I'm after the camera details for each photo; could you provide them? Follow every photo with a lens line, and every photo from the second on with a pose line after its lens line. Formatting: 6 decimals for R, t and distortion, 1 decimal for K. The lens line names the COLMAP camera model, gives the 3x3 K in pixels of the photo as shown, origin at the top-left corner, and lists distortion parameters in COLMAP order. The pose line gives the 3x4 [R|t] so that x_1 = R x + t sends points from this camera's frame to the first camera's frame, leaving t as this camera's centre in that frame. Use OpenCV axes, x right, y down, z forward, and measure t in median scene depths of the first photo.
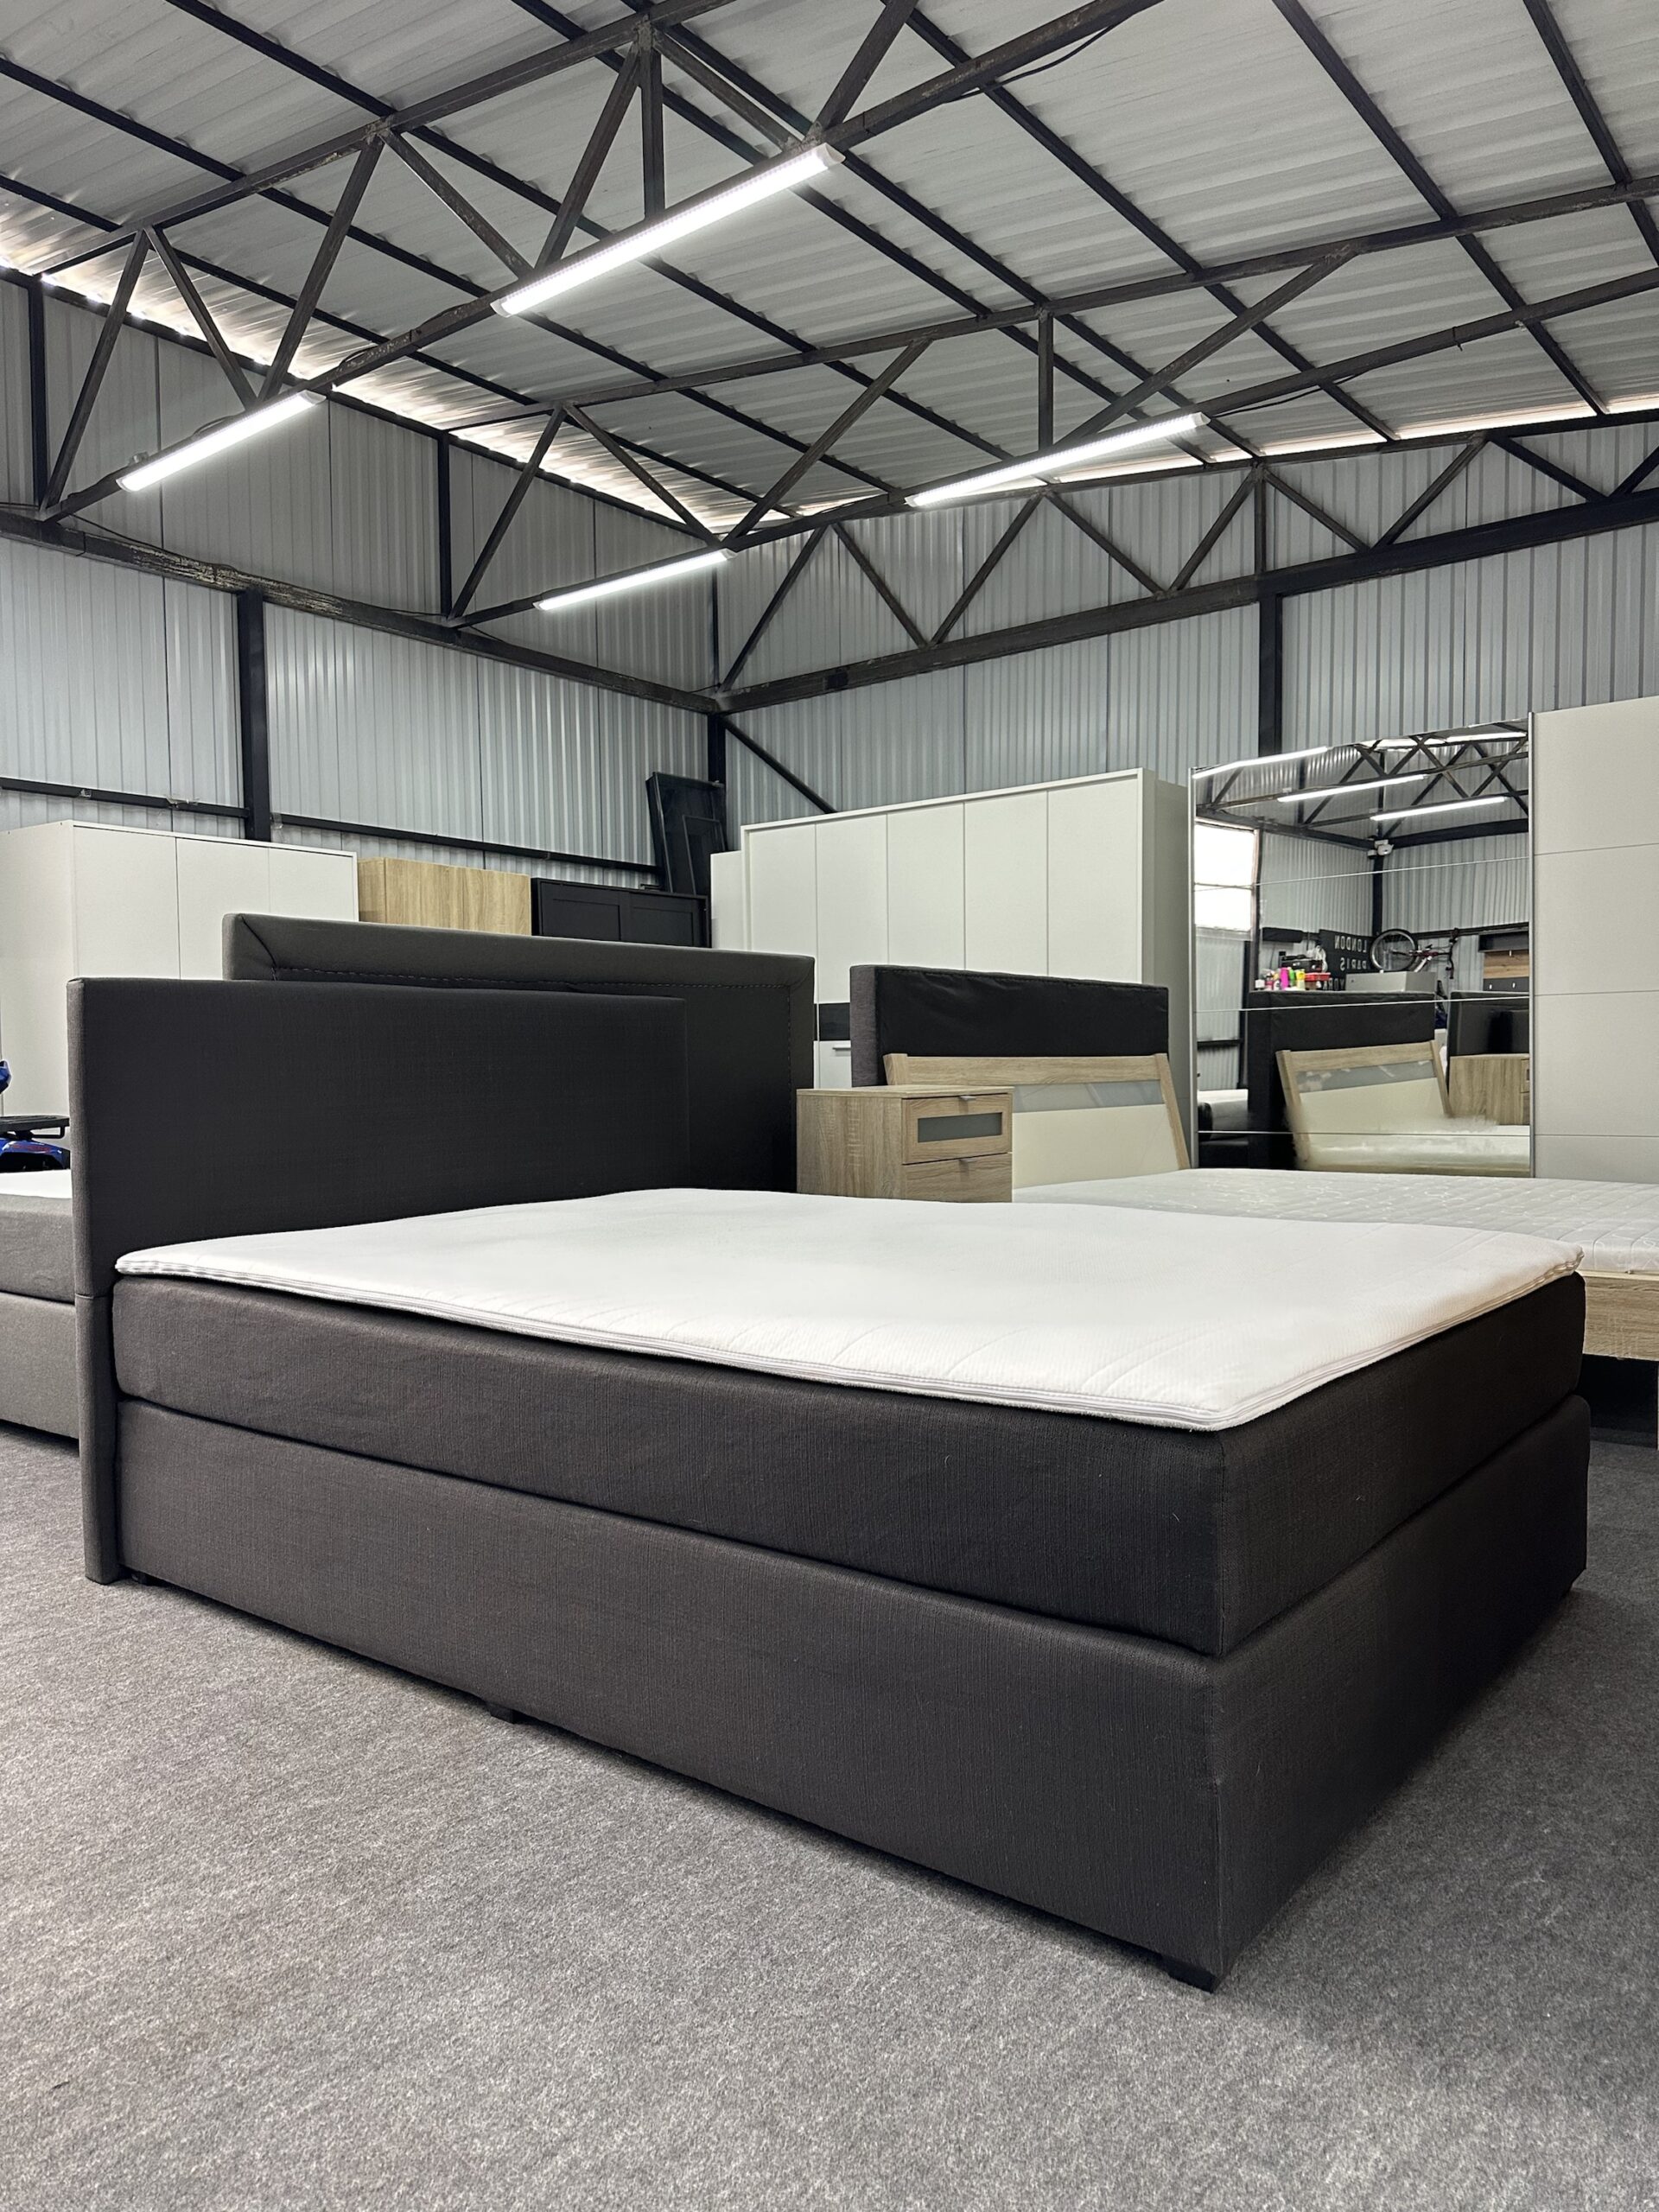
lens RADIAL K [[1564.3, 0, 829.5], [0, 1564.3, 1106.0], [0, 0, 1]] dist [0.057368, -0.065031]
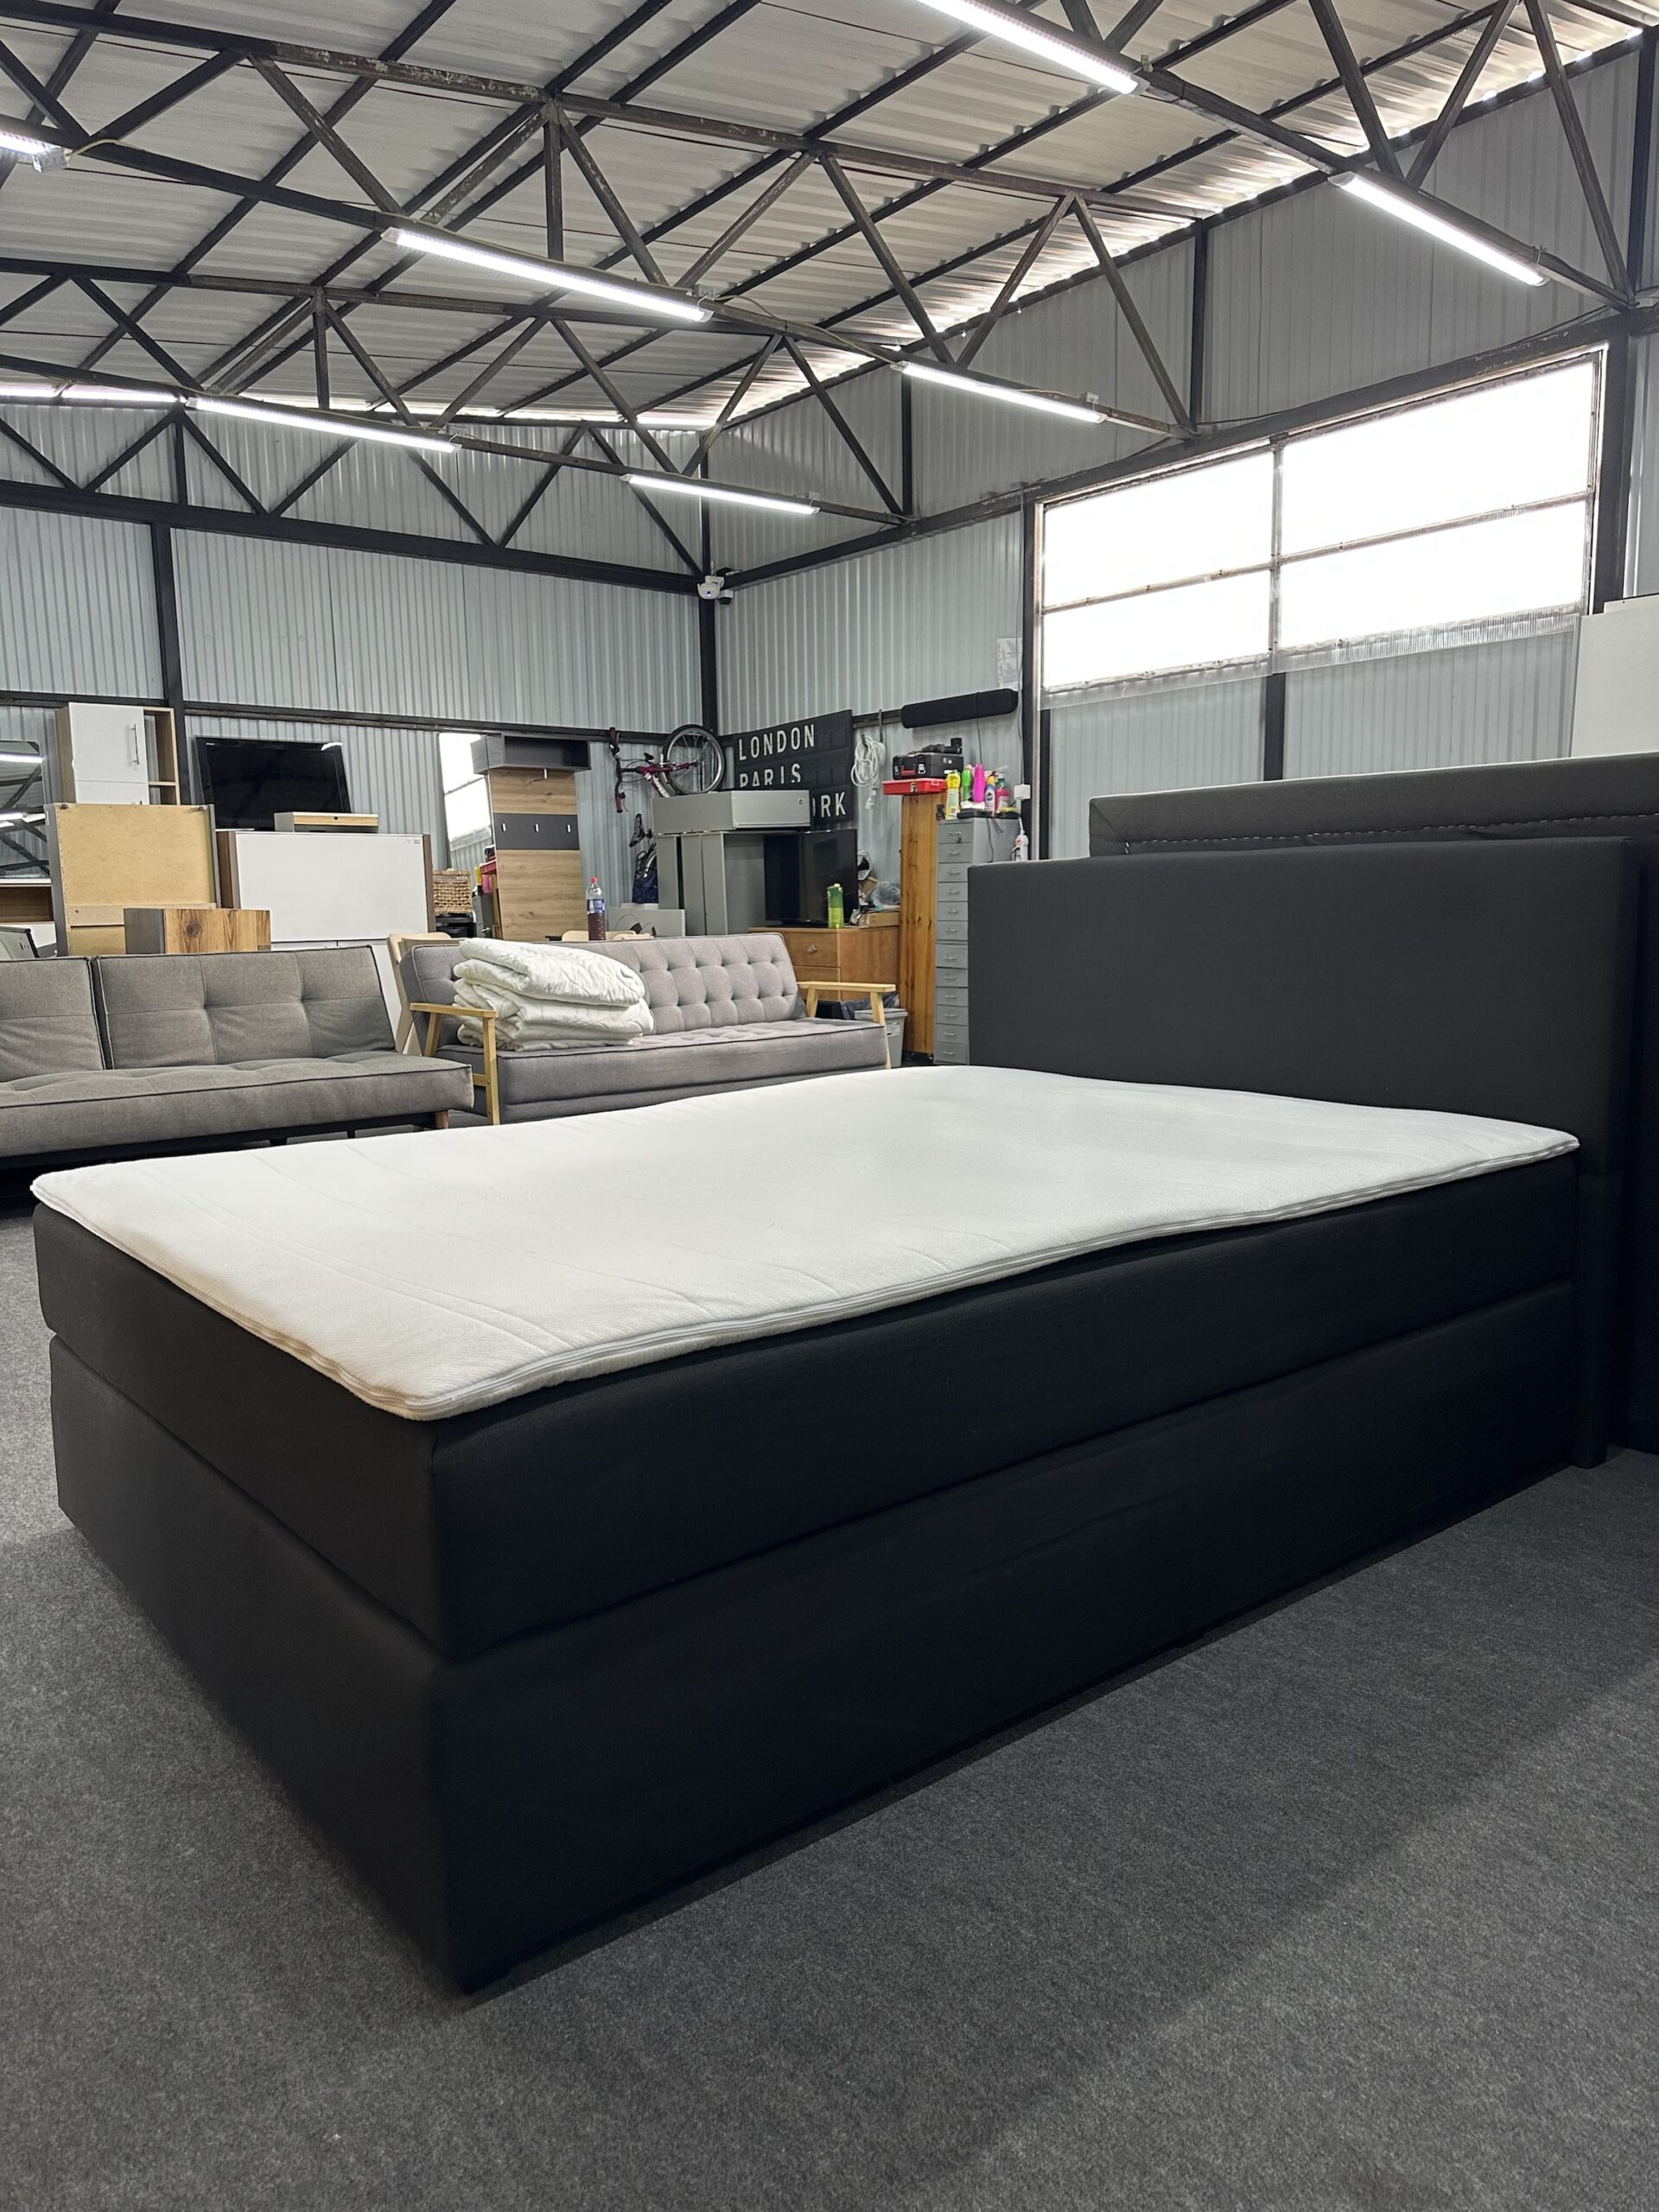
lens RADIAL K [[1564.3, 0, 829.5], [0, 1564.3, 1106.0], [0, 0, 1]] dist [0.057368, -0.065031]
pose [[-0.240069, 0.154438, -0.958392, 1.315190], [-0.015253, 0.986542, 0.162795, -0.107229], [0.970636, 0.053700, -0.234482, 1.753625]]
